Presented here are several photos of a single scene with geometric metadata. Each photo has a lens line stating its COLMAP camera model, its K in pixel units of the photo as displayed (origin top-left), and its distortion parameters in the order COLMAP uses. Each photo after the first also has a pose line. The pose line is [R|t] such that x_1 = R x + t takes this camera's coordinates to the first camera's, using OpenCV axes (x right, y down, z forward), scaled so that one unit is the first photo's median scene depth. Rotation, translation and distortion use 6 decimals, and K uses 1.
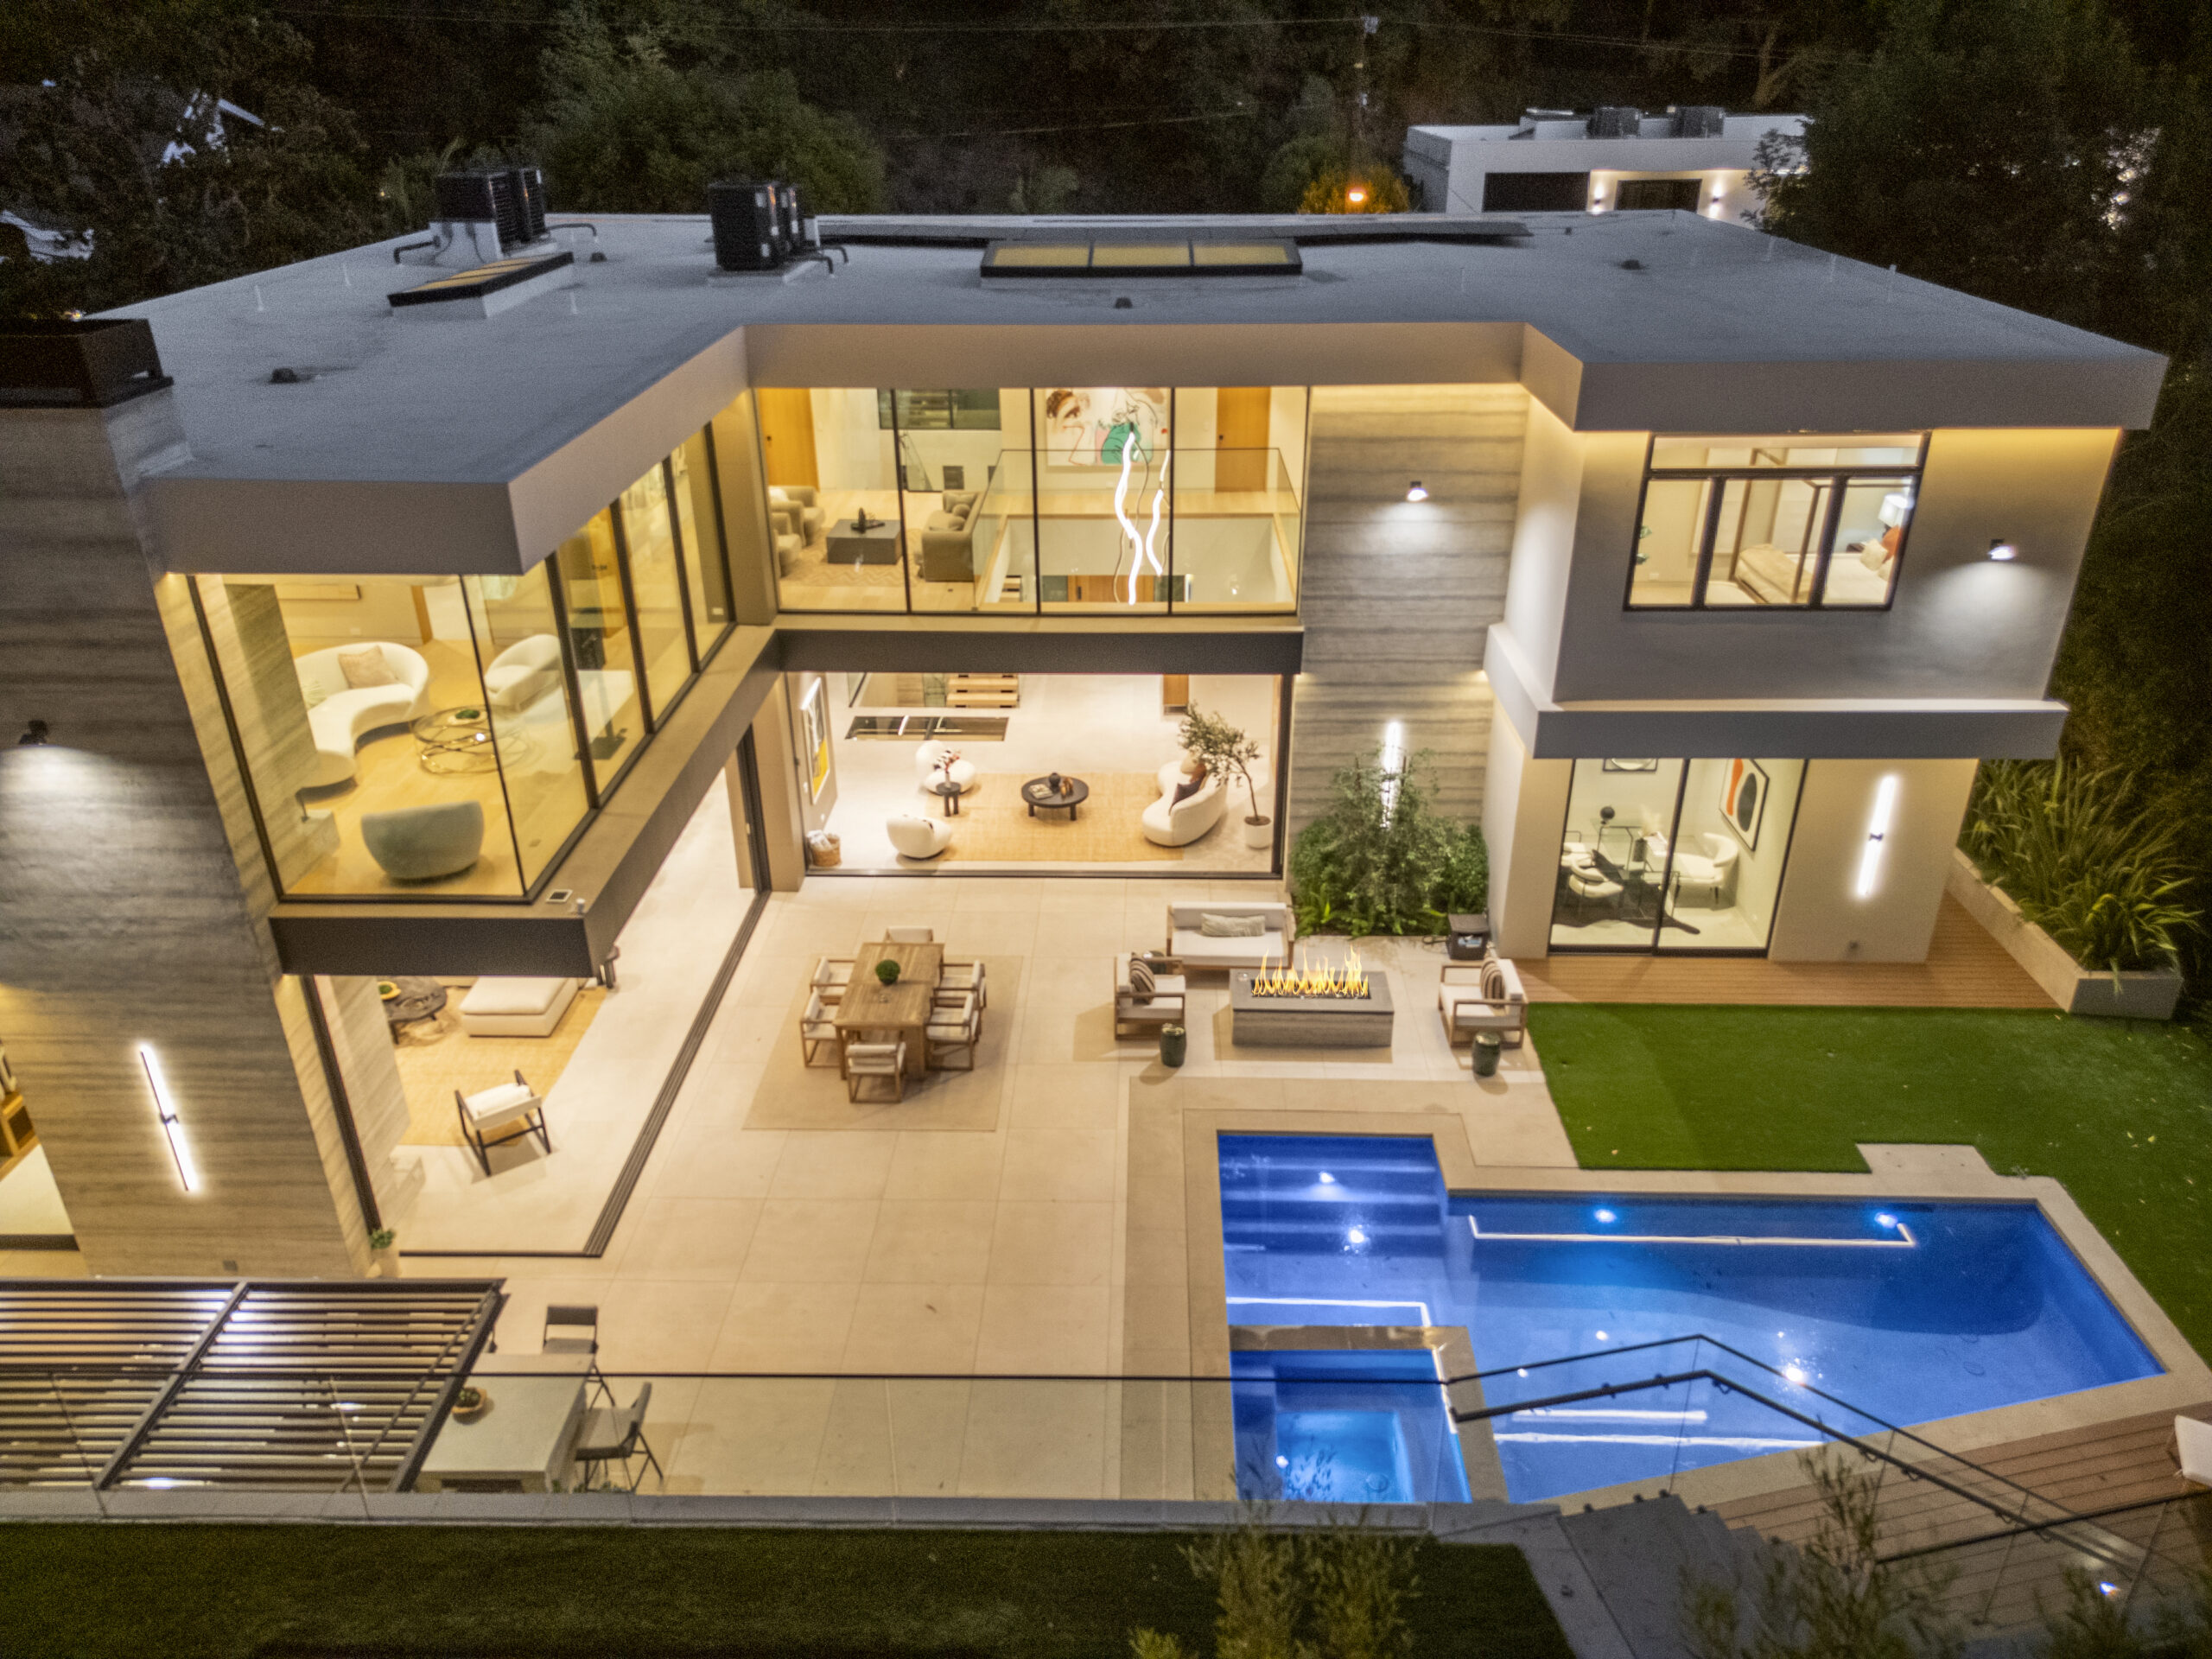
lens RADIAL K [[1543.2, 0, 1115.1], [0, 1543.2, 828.1], [0, 0, 1]] dist [0.094578, -0.099797]
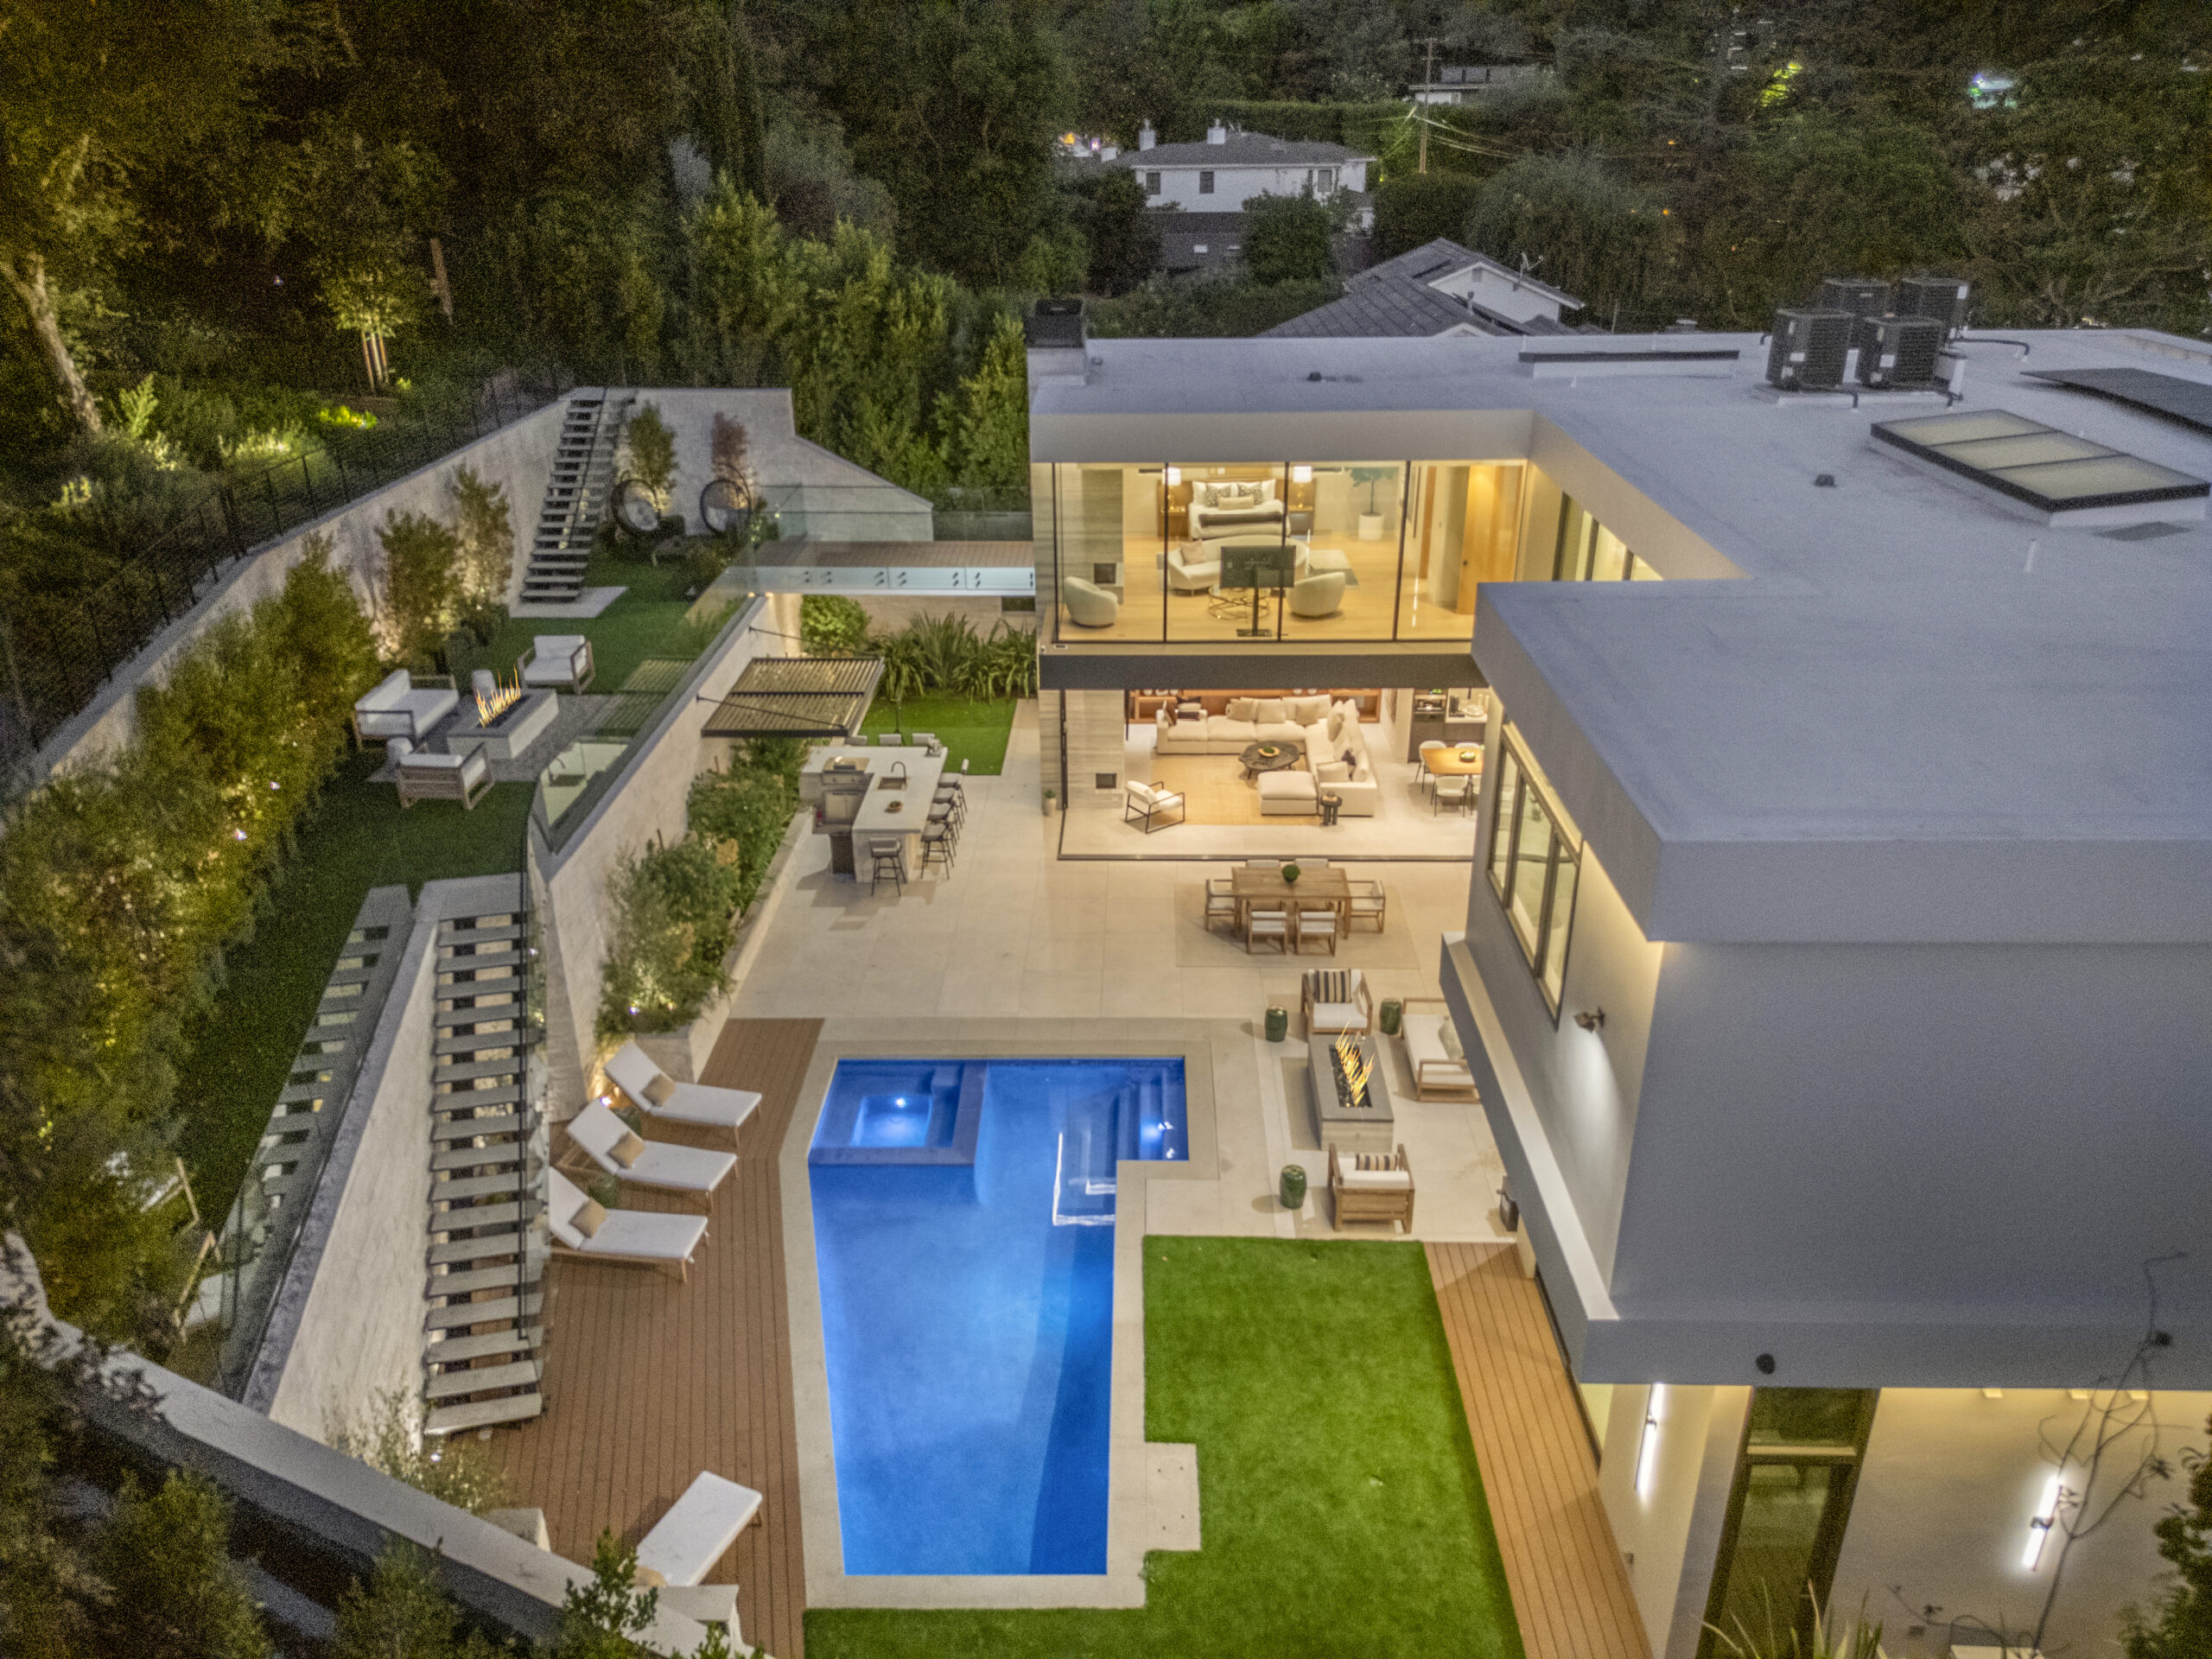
lens RADIAL K [[1543.2, 0, 1115.1], [0, 1543.2, 828.1], [0, 0, 1]] dist [0.094578, -0.099797]
pose [[0.009168, 0.426629, -0.904380, 1.067692], [-0.439991, 0.813883, 0.379478, -0.387223], [0.897956, 0.394440, 0.195174, 0.599206]]
